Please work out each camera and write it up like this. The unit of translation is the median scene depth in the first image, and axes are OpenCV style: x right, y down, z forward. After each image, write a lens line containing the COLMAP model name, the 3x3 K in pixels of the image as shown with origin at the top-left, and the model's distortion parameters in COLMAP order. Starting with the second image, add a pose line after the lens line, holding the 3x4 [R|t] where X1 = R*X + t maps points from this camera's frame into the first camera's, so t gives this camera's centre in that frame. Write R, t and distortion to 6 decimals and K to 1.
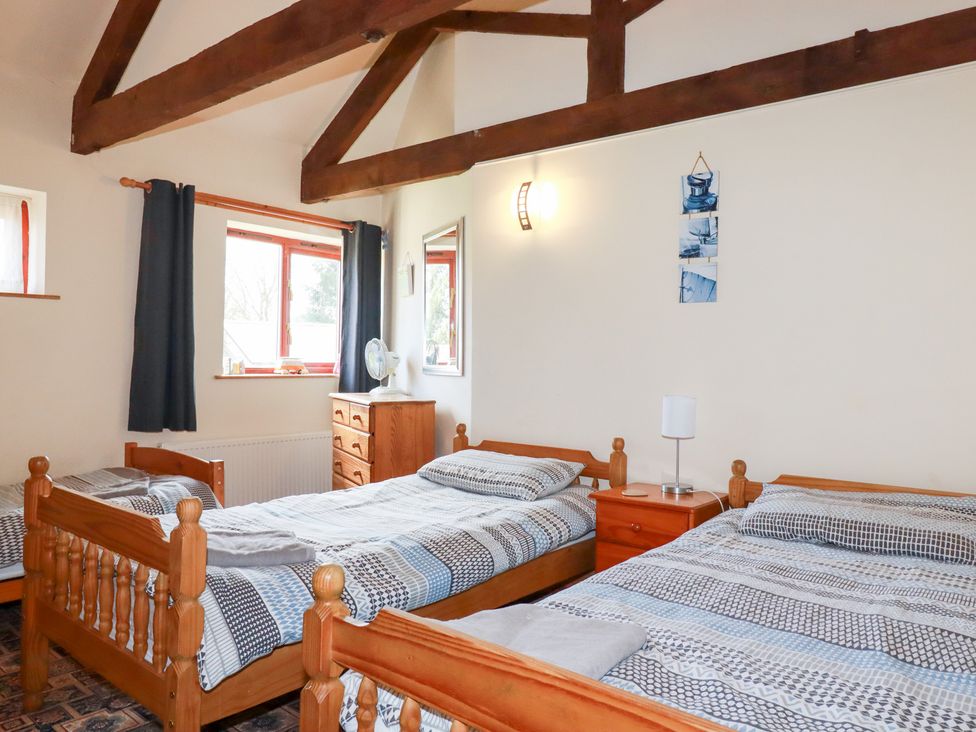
lens RADIAL K [[700.3, 0, 488.2], [0, 700.3, 363.9], [0, 0, 1]] dist [-0.002900, -0.000405]
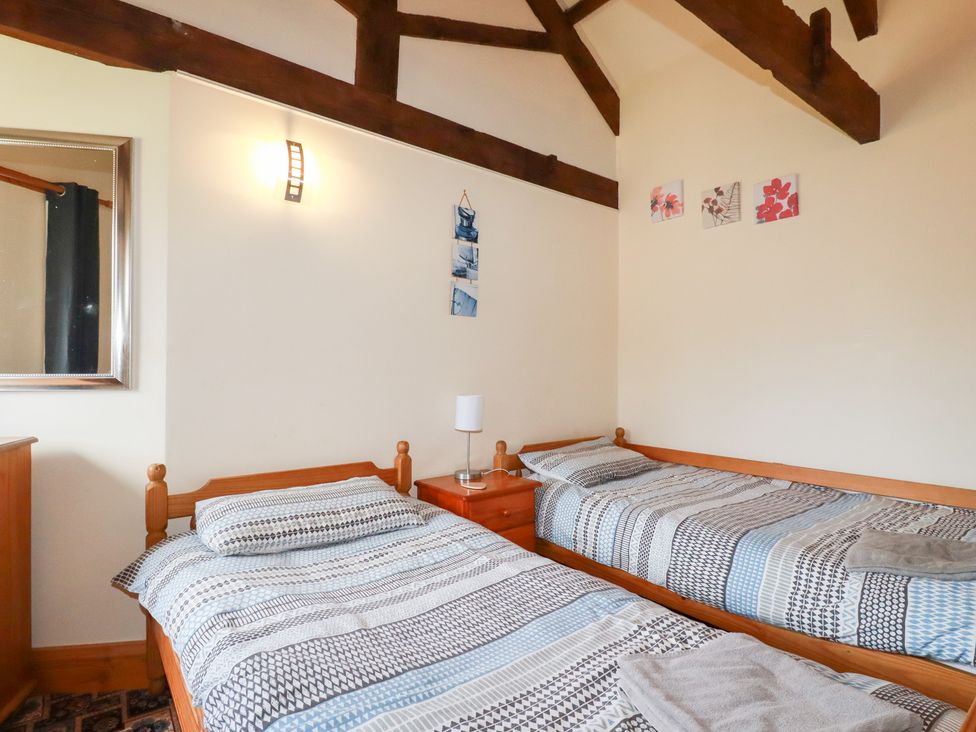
lens RADIAL K [[524.8, 0, 489.2], [0, 524.8, 365.8], [0, 0, 1]] dist [-0.014563, 0.000284]
pose [[0.199776, -0.012823, 0.979758, -0.565543], [0.003046, 0.999918, 0.012466, -0.013801], [-0.979837, 0.000493, 0.199798, 0.775186]]
